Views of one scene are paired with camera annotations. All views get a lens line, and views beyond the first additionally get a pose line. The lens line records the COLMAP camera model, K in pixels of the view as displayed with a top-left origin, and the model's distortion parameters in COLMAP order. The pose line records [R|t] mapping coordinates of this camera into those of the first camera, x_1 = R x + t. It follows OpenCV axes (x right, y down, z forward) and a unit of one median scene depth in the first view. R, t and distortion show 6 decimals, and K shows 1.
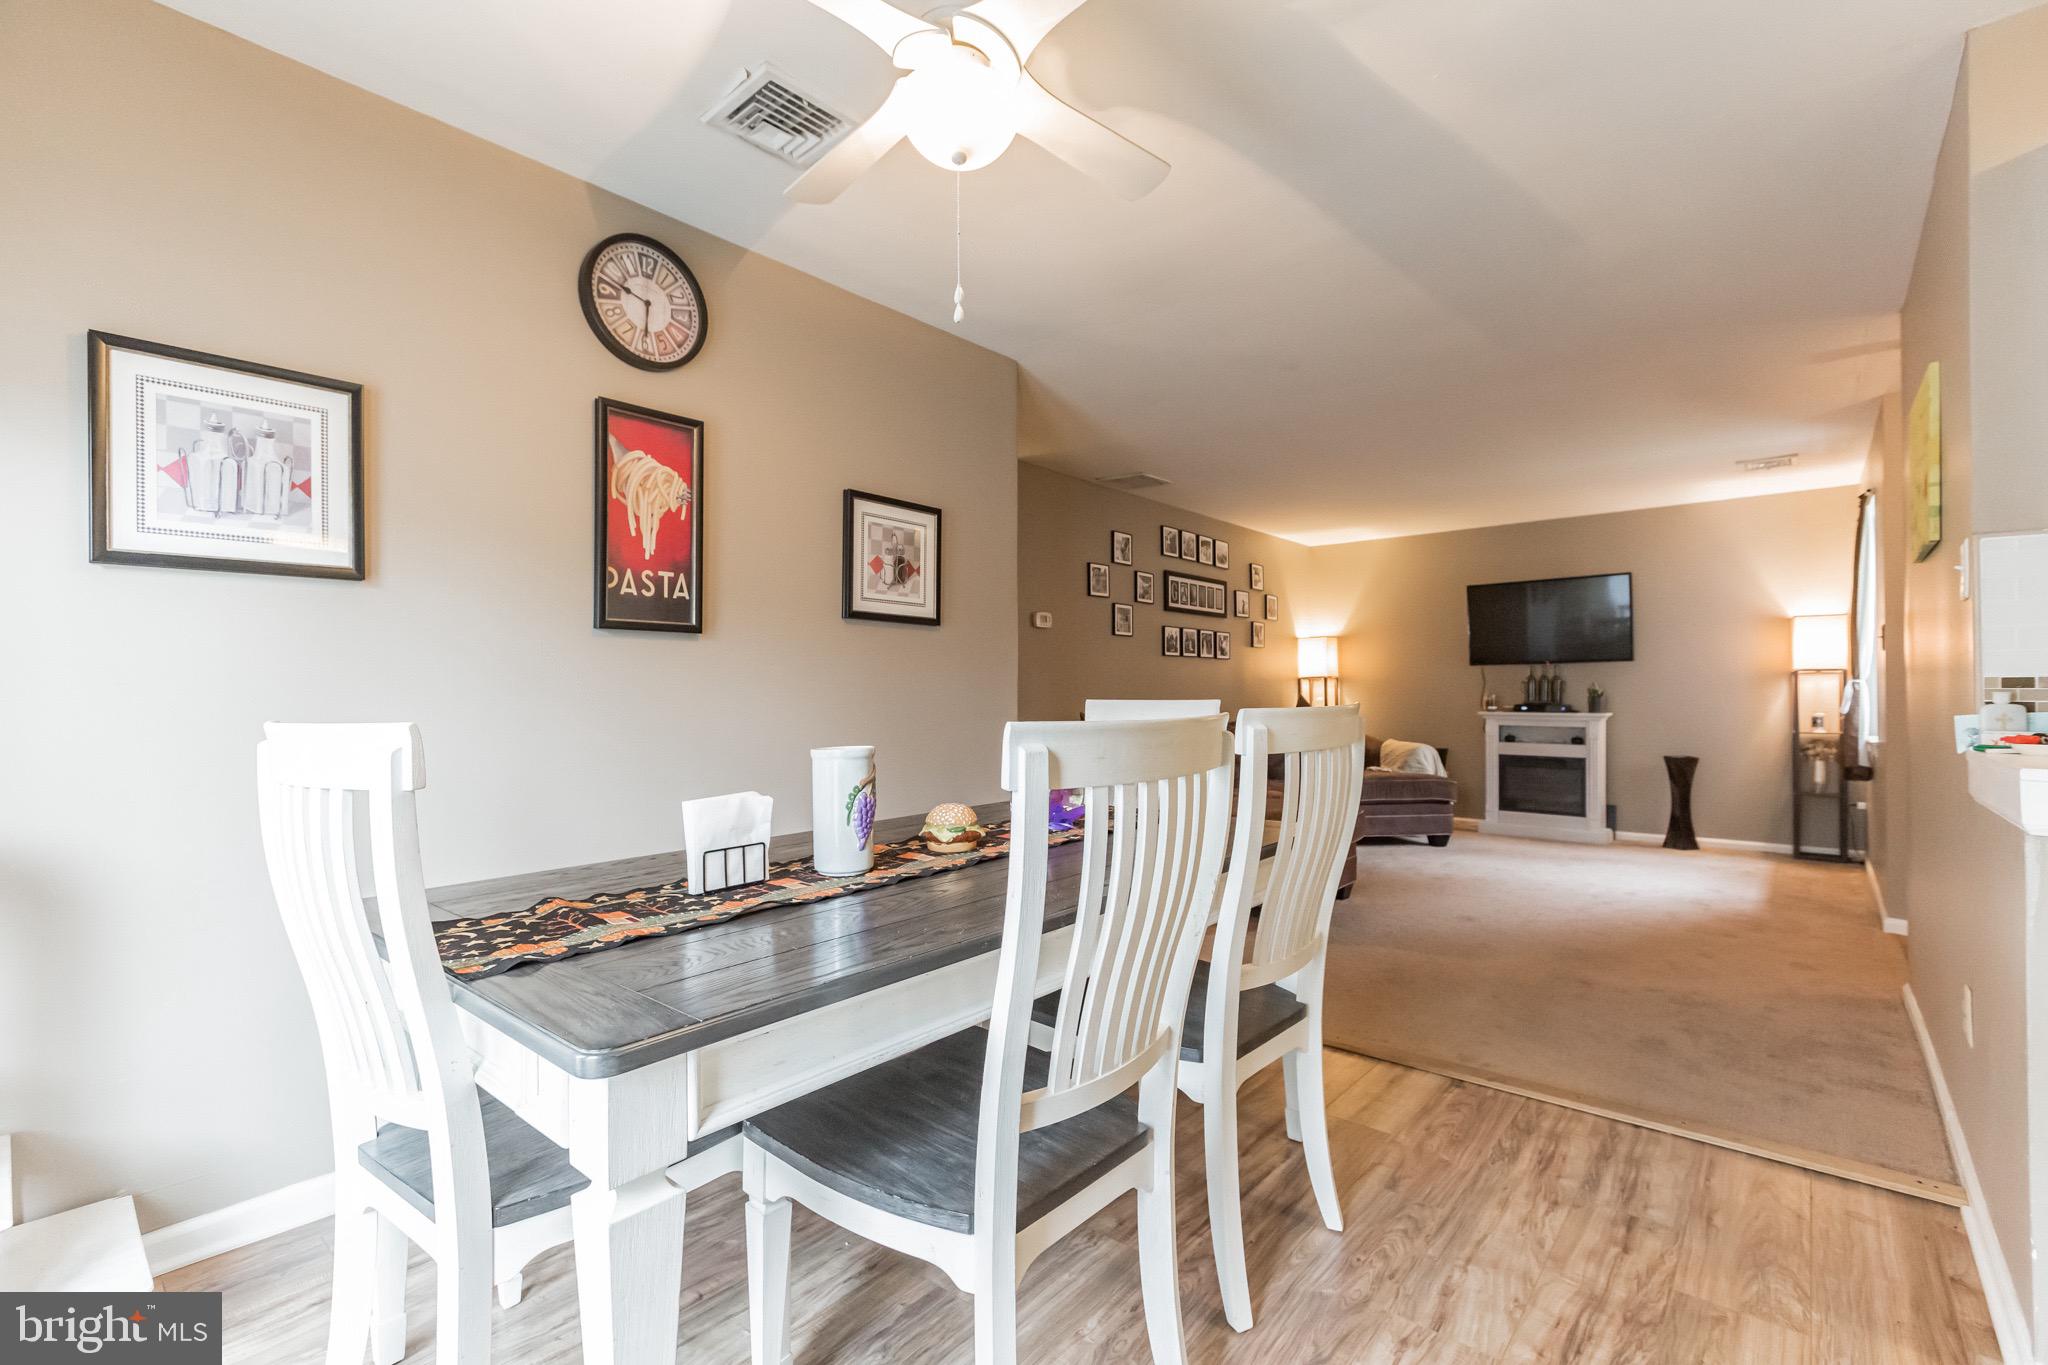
lens RADIAL K [[911.3, 0, 1016.3], [0, 911.3, 693.5], [0, 0, 1]] dist [0.003568, -0.001184]
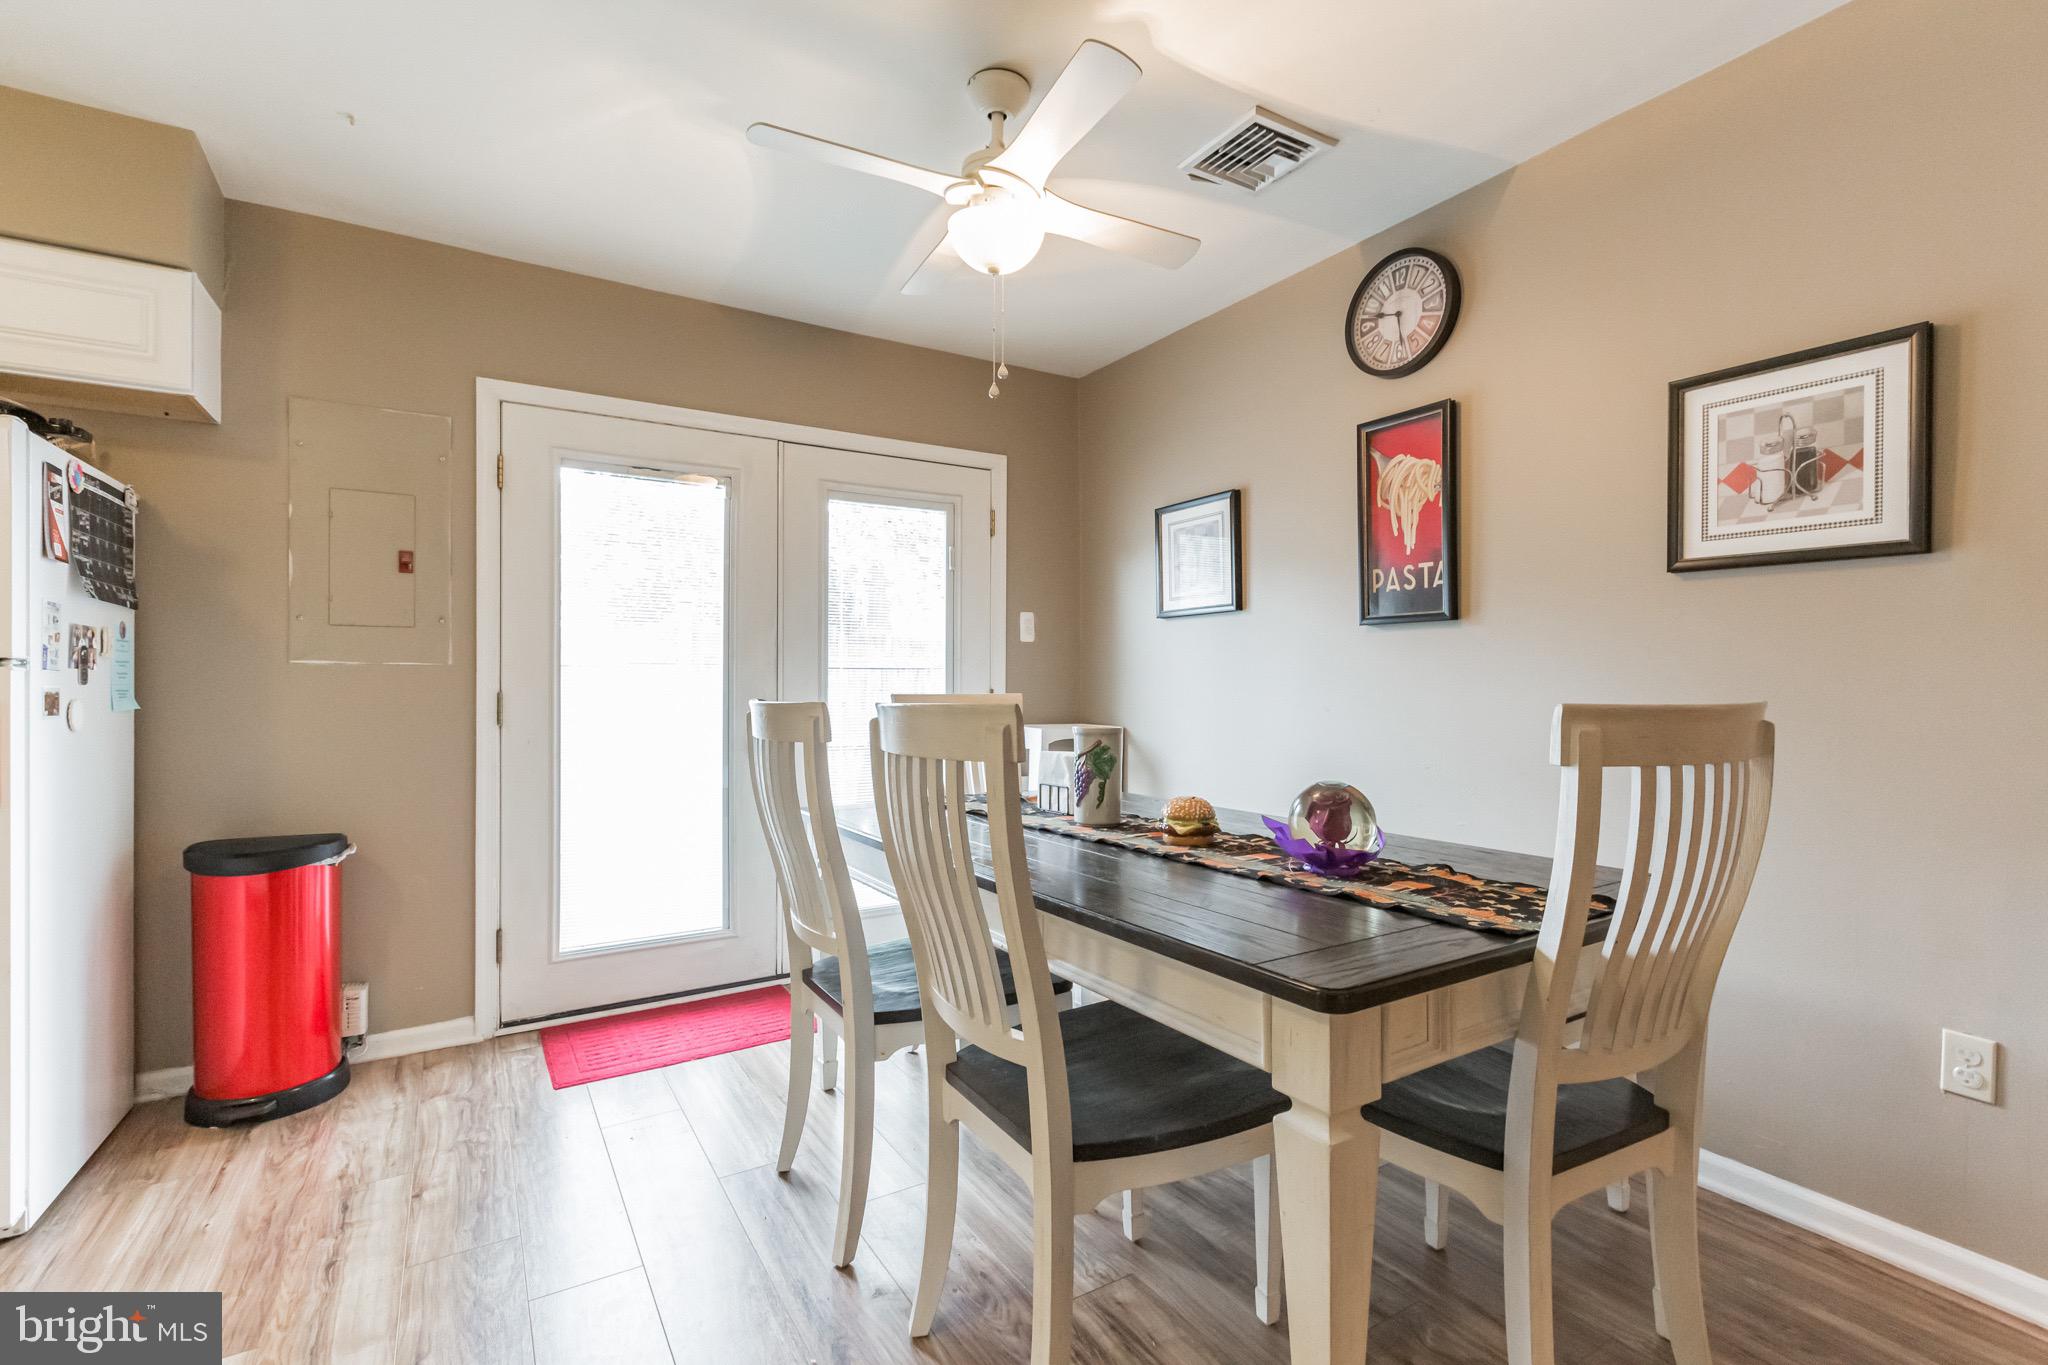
lens RADIAL K [[911.3, 0, 1022.2], [0, 911.3, 683.5], [0, 0, 1]] dist [0.003568, -0.001184]
pose [[-0.290939, 0.007712, -0.956711, 0.714138], [0.002130, 0.999970, 0.007413, -0.007159], [0.956739, 0.000120, -0.290947, 0.859349]]
